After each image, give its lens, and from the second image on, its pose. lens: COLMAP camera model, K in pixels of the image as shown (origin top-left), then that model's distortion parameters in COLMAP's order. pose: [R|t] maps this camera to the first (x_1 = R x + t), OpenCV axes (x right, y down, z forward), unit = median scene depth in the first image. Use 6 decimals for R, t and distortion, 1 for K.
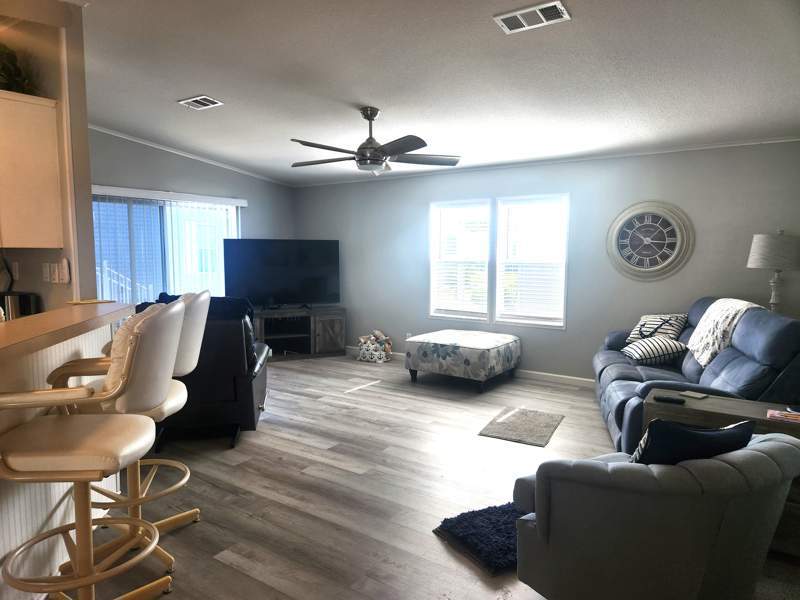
lens RADIAL K [[536.3, 0, 395.3], [0, 536.3, 298.3], [0, 0, 1]] dist [0.047990, -0.031383]
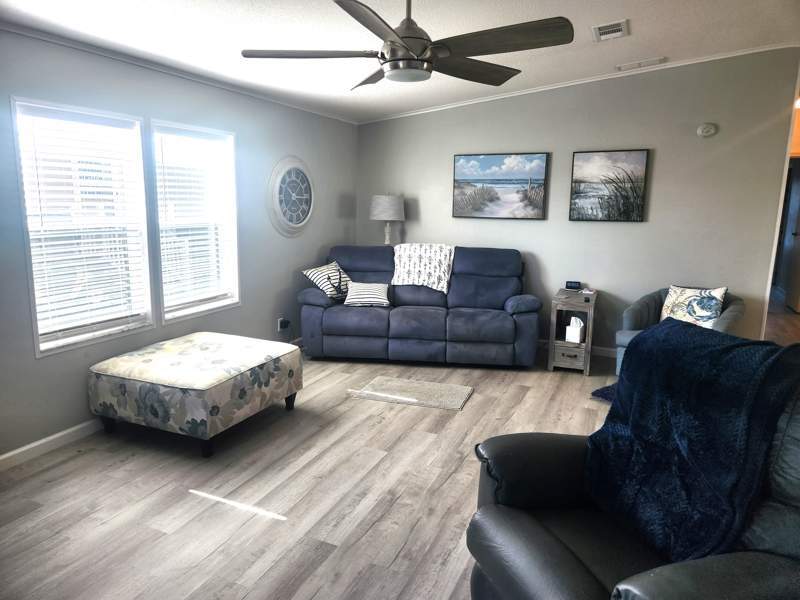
lens RADIAL K [[536.3, 0, 401.1], [0, 536.3, 295.7], [0, 0, 1]] dist [0.047990, -0.031383]
pose [[-0.181934, -0.185209, 0.965711, -0.581869], [0.068495, 0.977329, 0.200341, -0.116872], [-0.980922, 0.102595, -0.165123, 1.024882]]
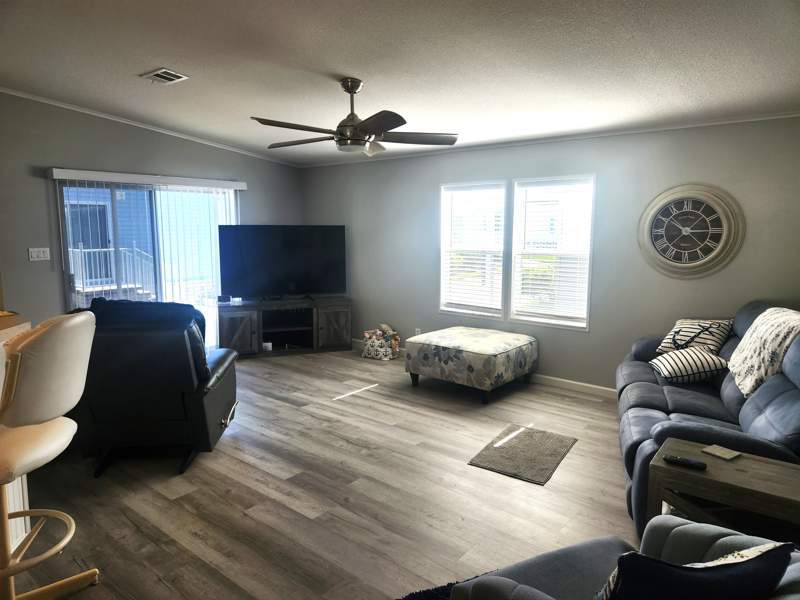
lens RADIAL K [[536.3, 0, 400.2], [0, 536.3, 289.3], [0, 0, 1]] dist [0.047990, -0.031383]
pose [[0.996664, 0.008920, -0.081121, 0.094051], [-0.006437, 0.999504, 0.030819, -0.039833], [0.081356, -0.030194, 0.996228, 0.124227]]
